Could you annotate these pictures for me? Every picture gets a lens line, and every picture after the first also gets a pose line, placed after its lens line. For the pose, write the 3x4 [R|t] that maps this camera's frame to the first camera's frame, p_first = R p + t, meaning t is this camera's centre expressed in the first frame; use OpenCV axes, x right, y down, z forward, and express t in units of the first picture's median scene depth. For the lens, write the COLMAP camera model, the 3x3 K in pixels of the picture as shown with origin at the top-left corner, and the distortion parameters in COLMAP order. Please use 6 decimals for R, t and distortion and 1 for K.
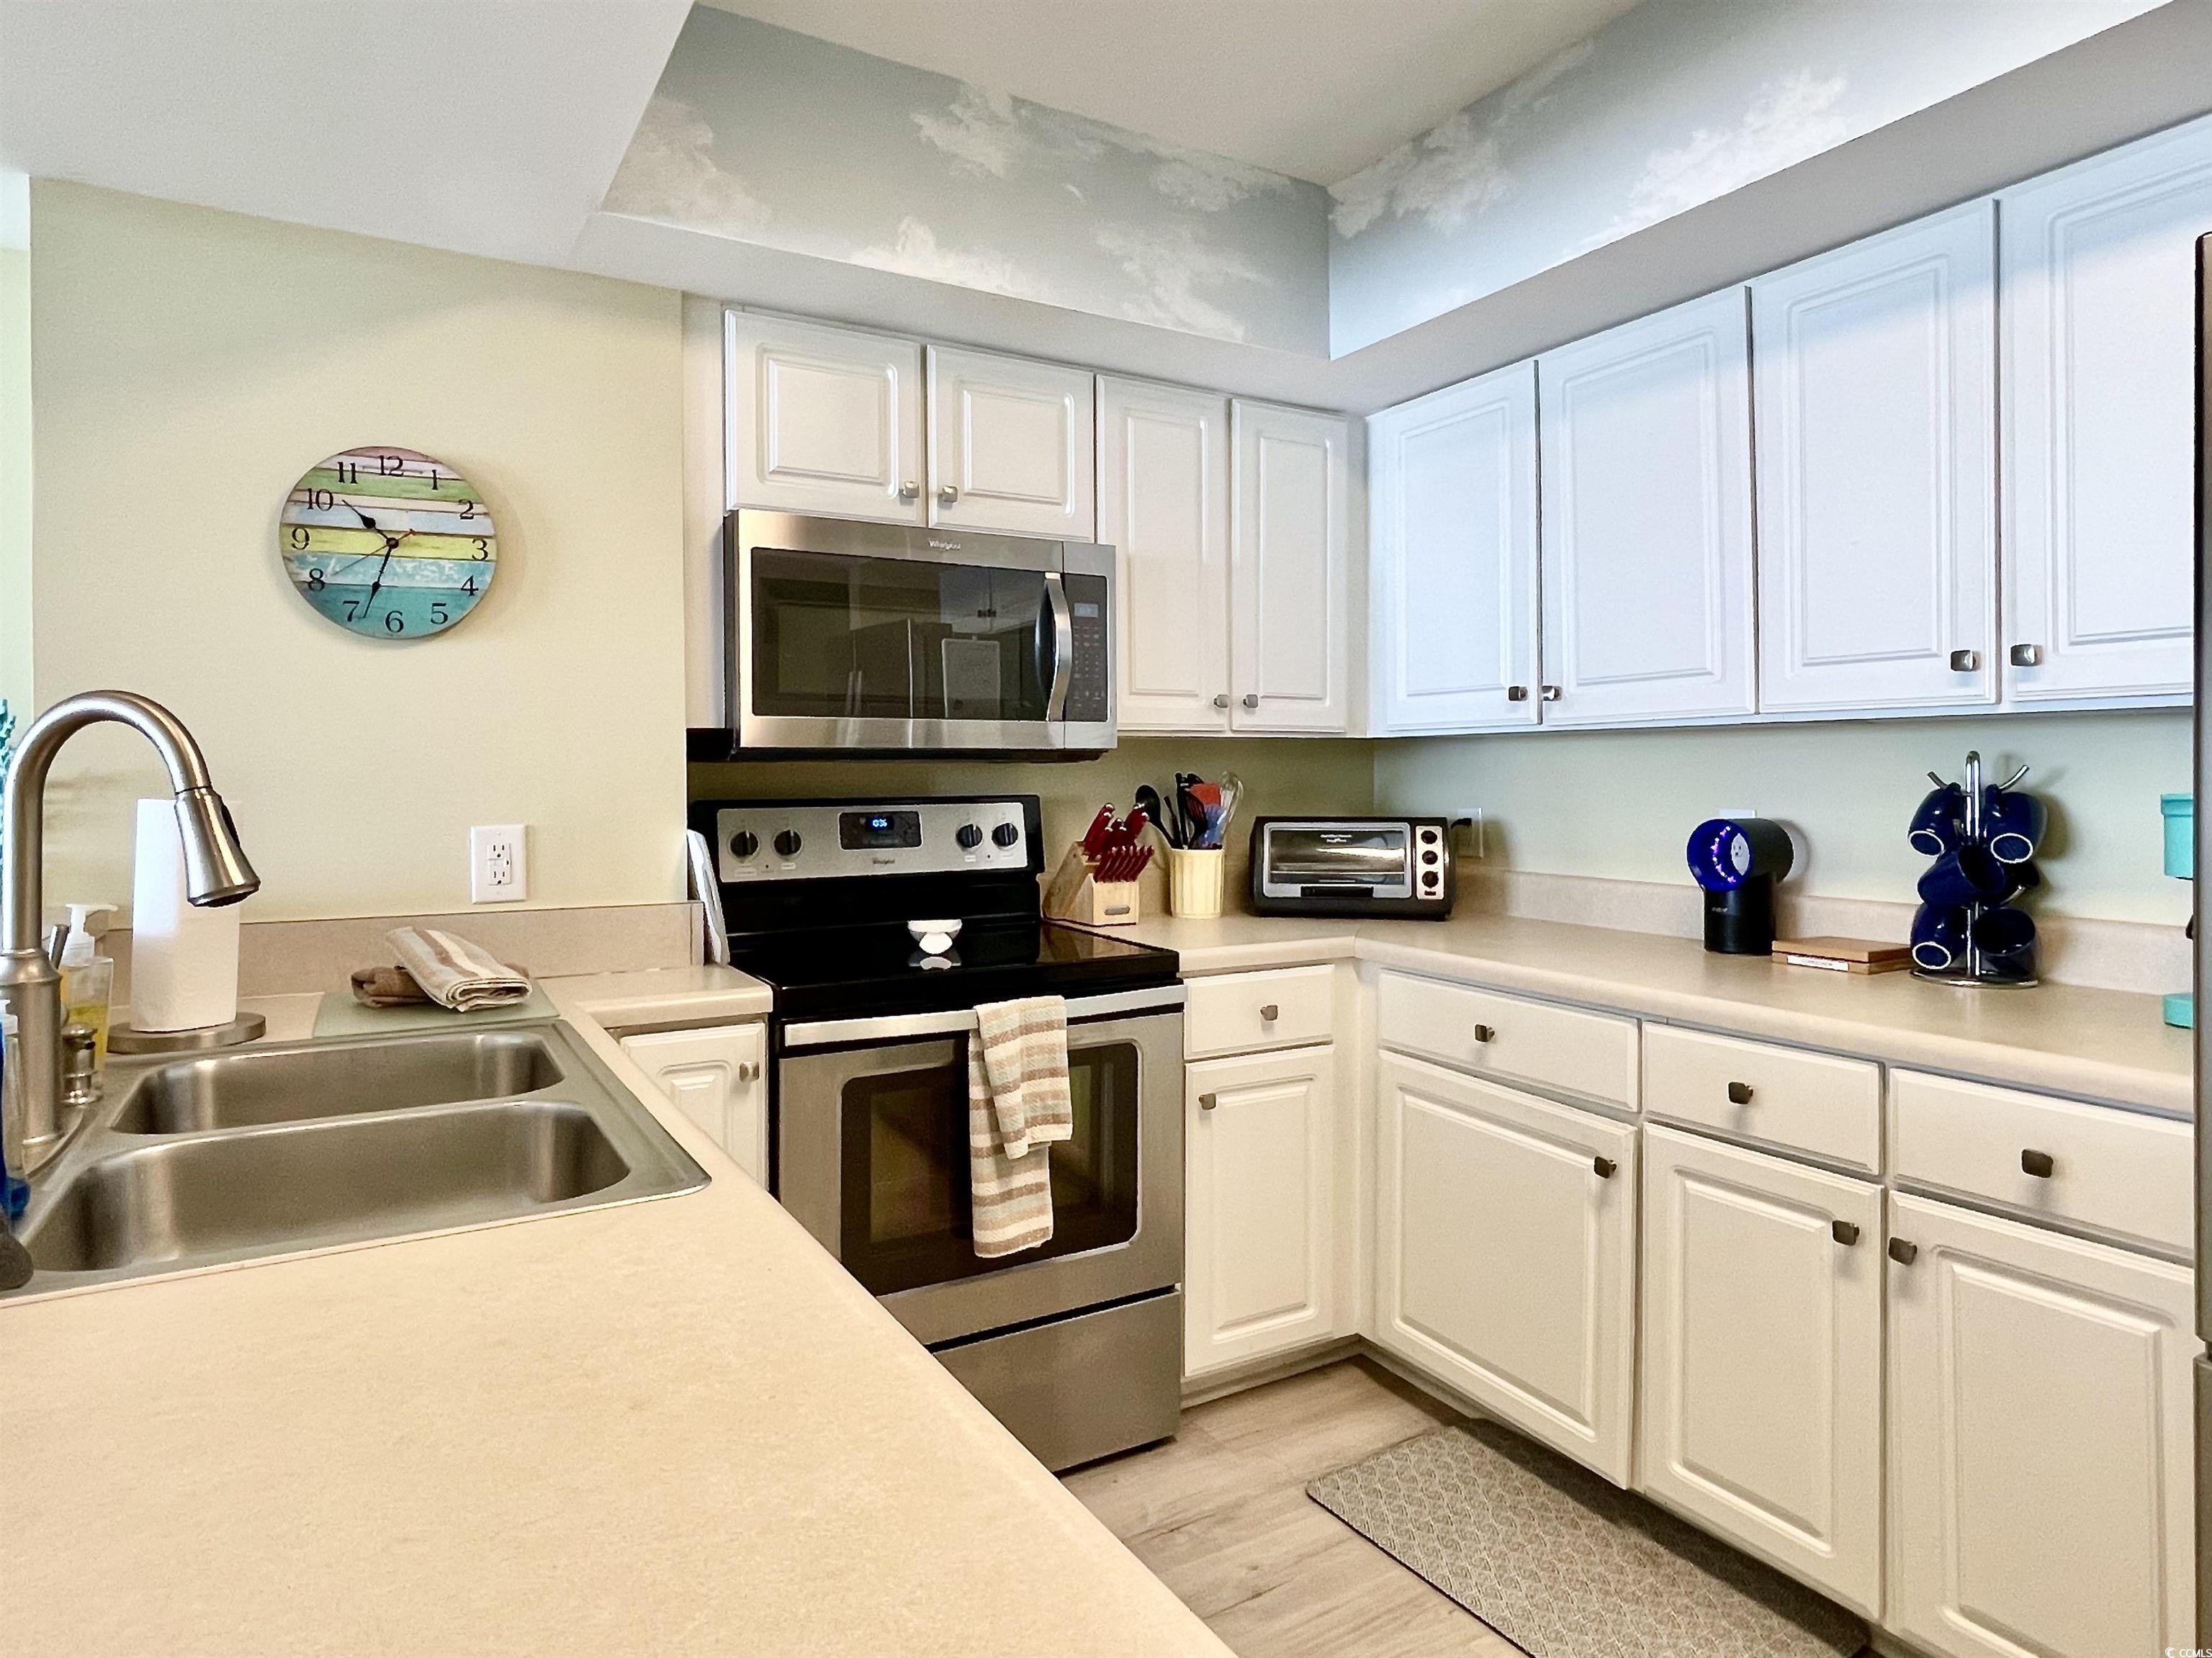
lens RADIAL K [[1287.9, 0, 1103.1], [0, 1287.9, 772.0], [0, 0, 1]] dist [0.000288, -0.001818]
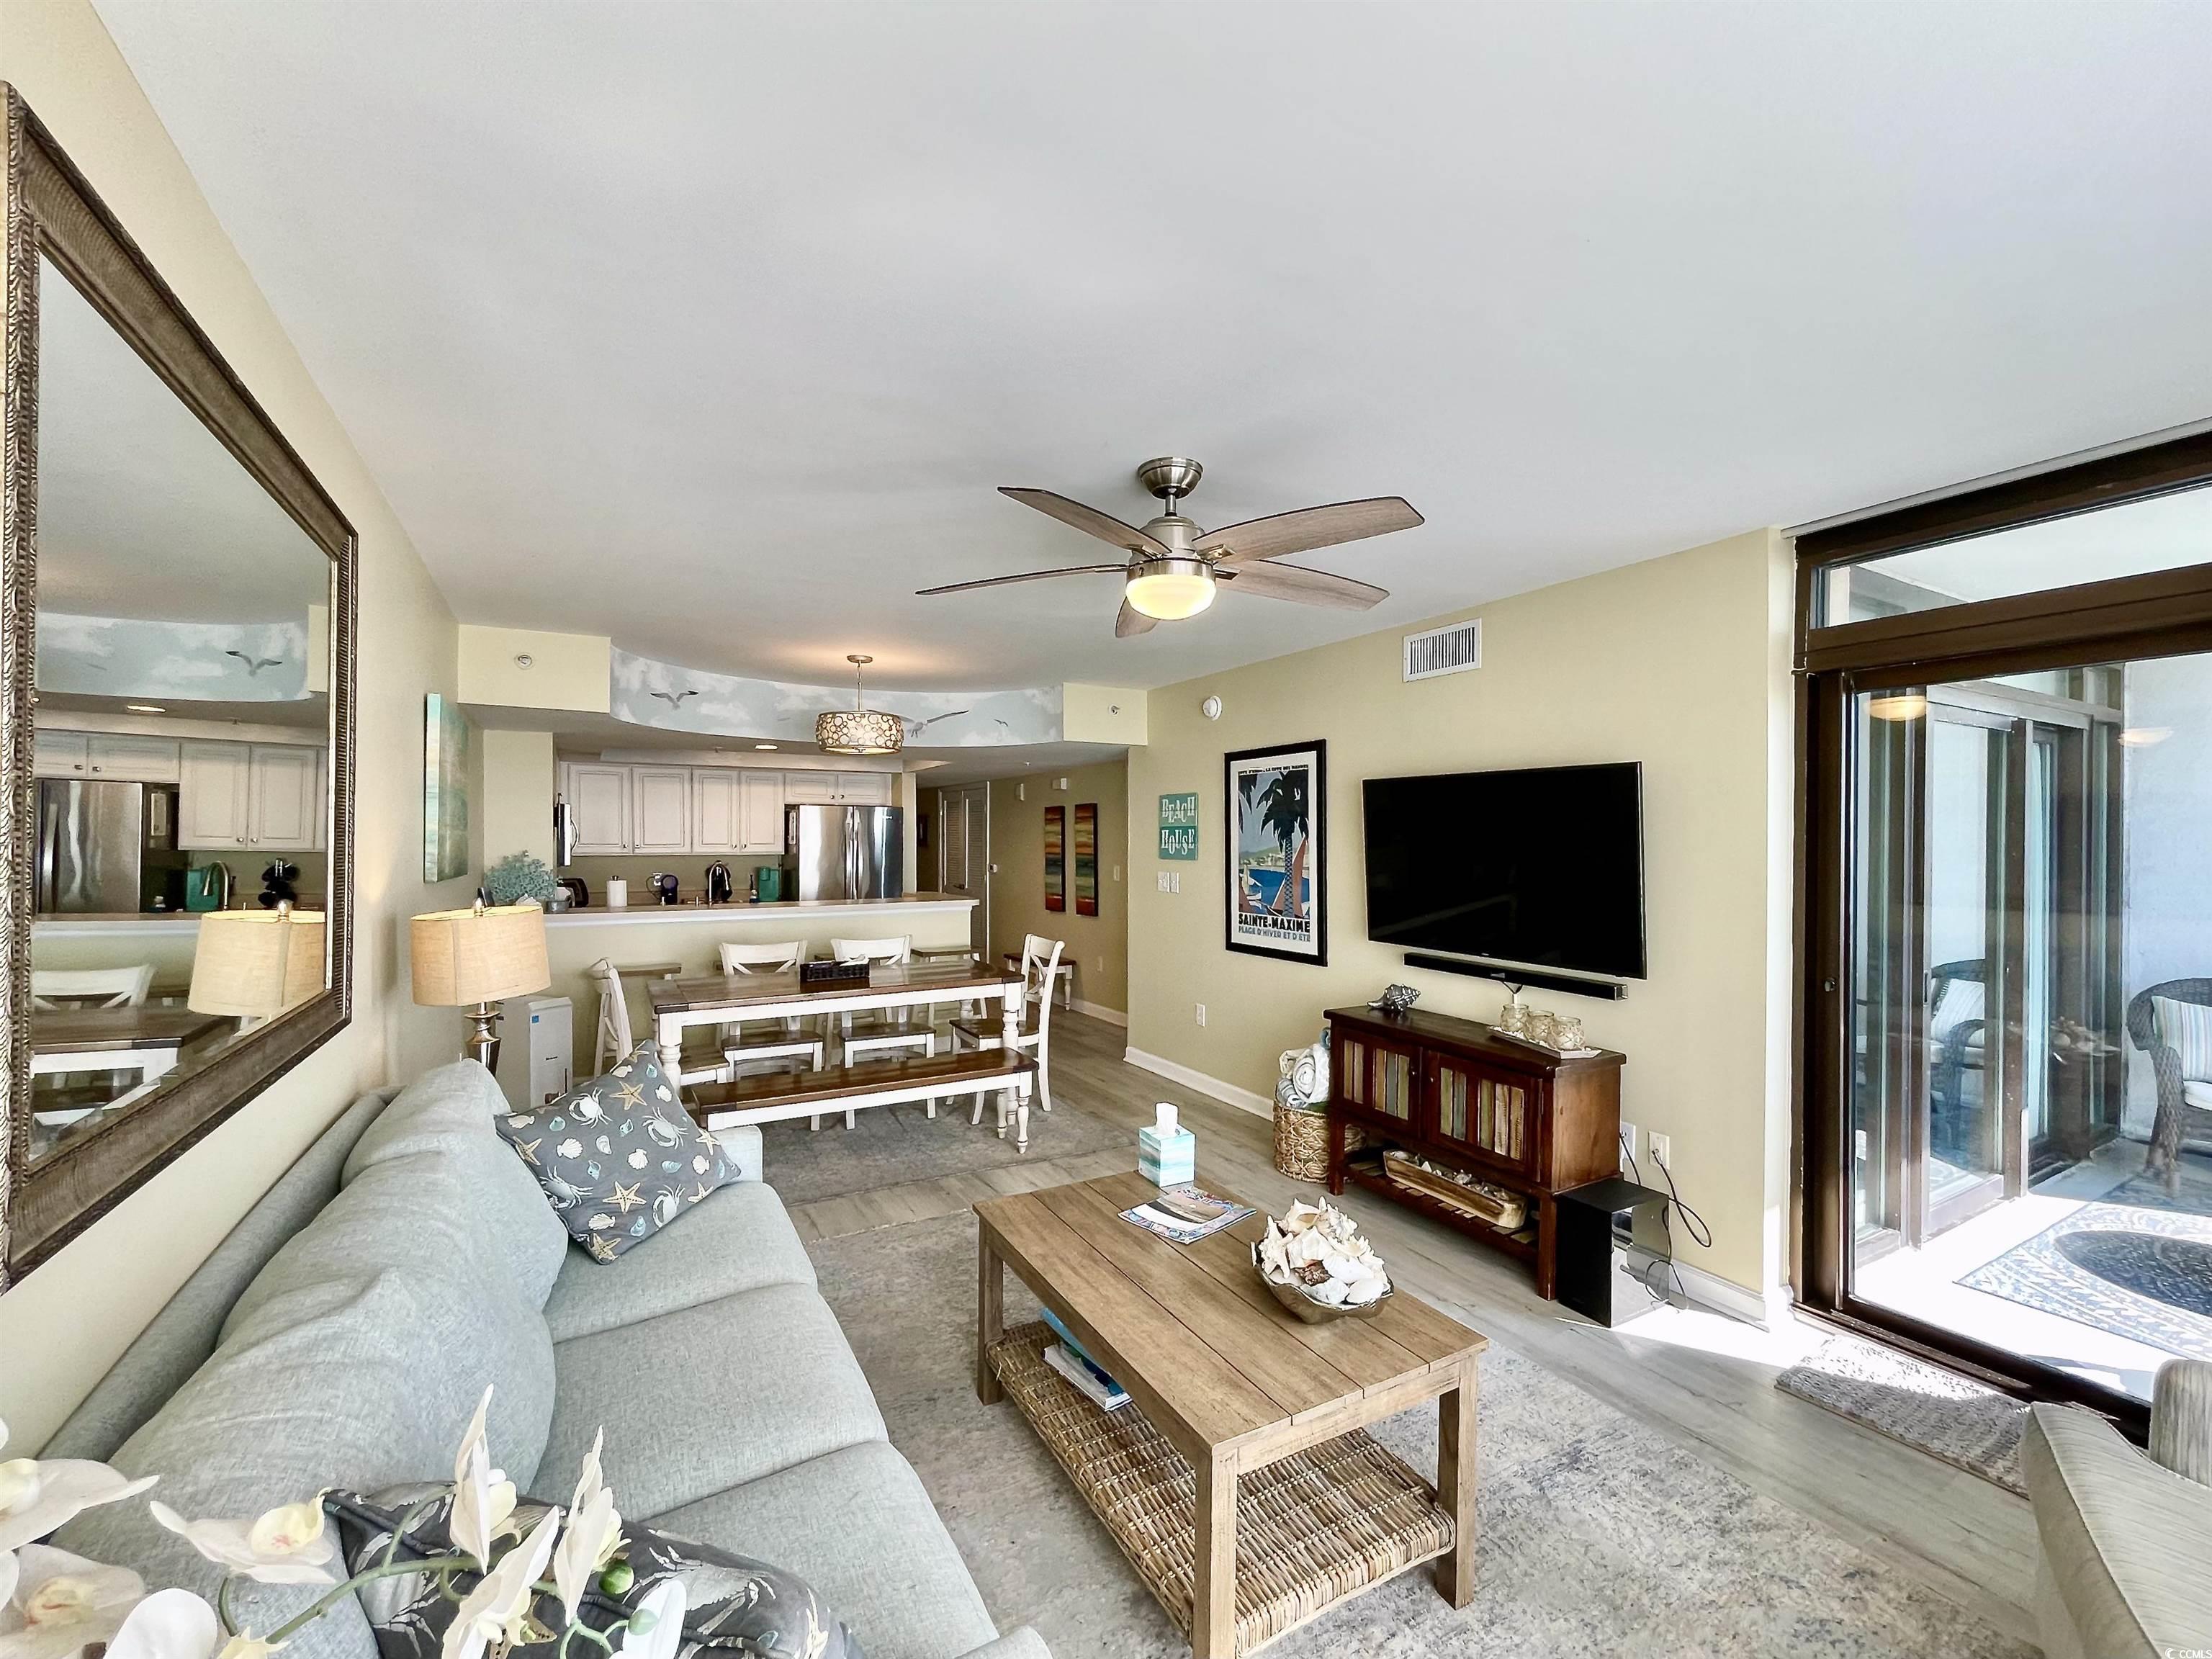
lens RADIAL K [[912.4, 0, 1106.0], [0, 912.4, 829.5], [0, 0, 1]] dist [0.000510, 0.000213]
pose [[0.014392, 0.013349, 0.999807, -2.804751], [-0.002758, 0.999908, -0.013310, -0.088522], [-0.999893, -0.002566, 0.014427, -0.623321]]
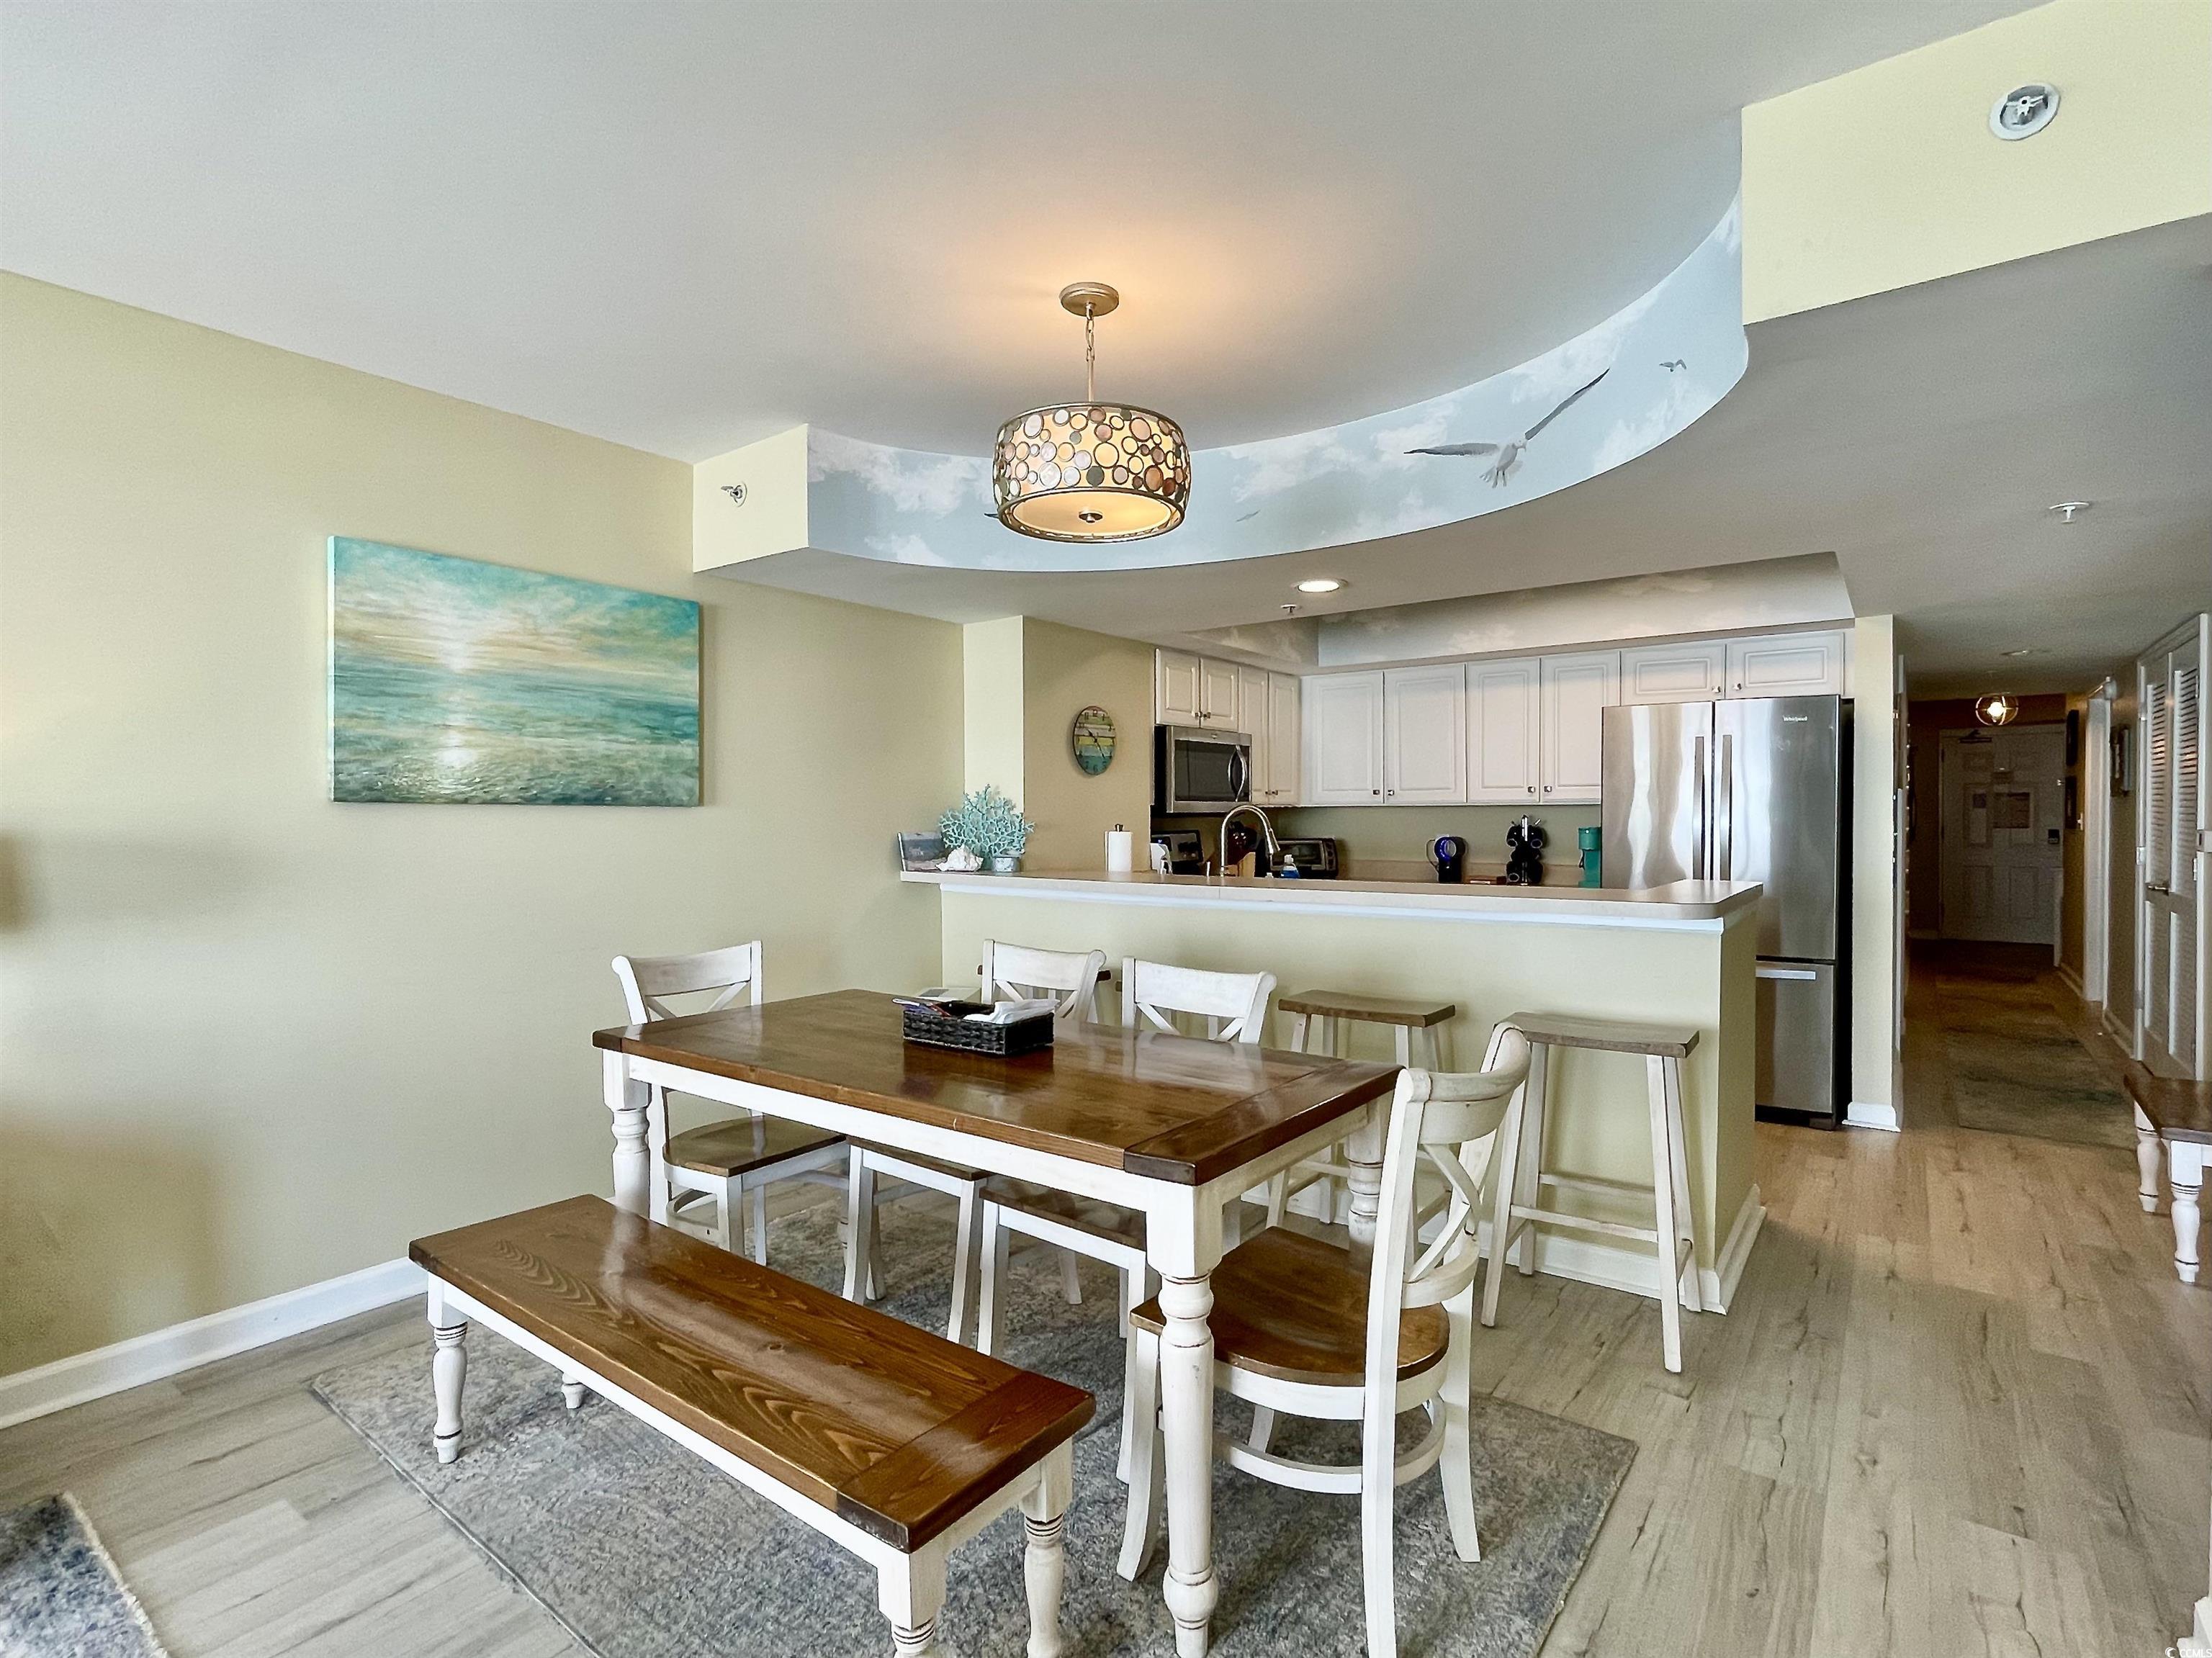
lens RADIAL K [[1081.3, 0, 1130.8], [0, 1081.3, 829.7], [0, 0, 1]] dist [-0.004962, -0.000159]
pose [[0.915508, -0.004851, 0.402270, -1.187418], [-0.000485, 0.999913, 0.013161, -0.012085], [-0.402299, -0.012244, 0.915427, -0.985557]]
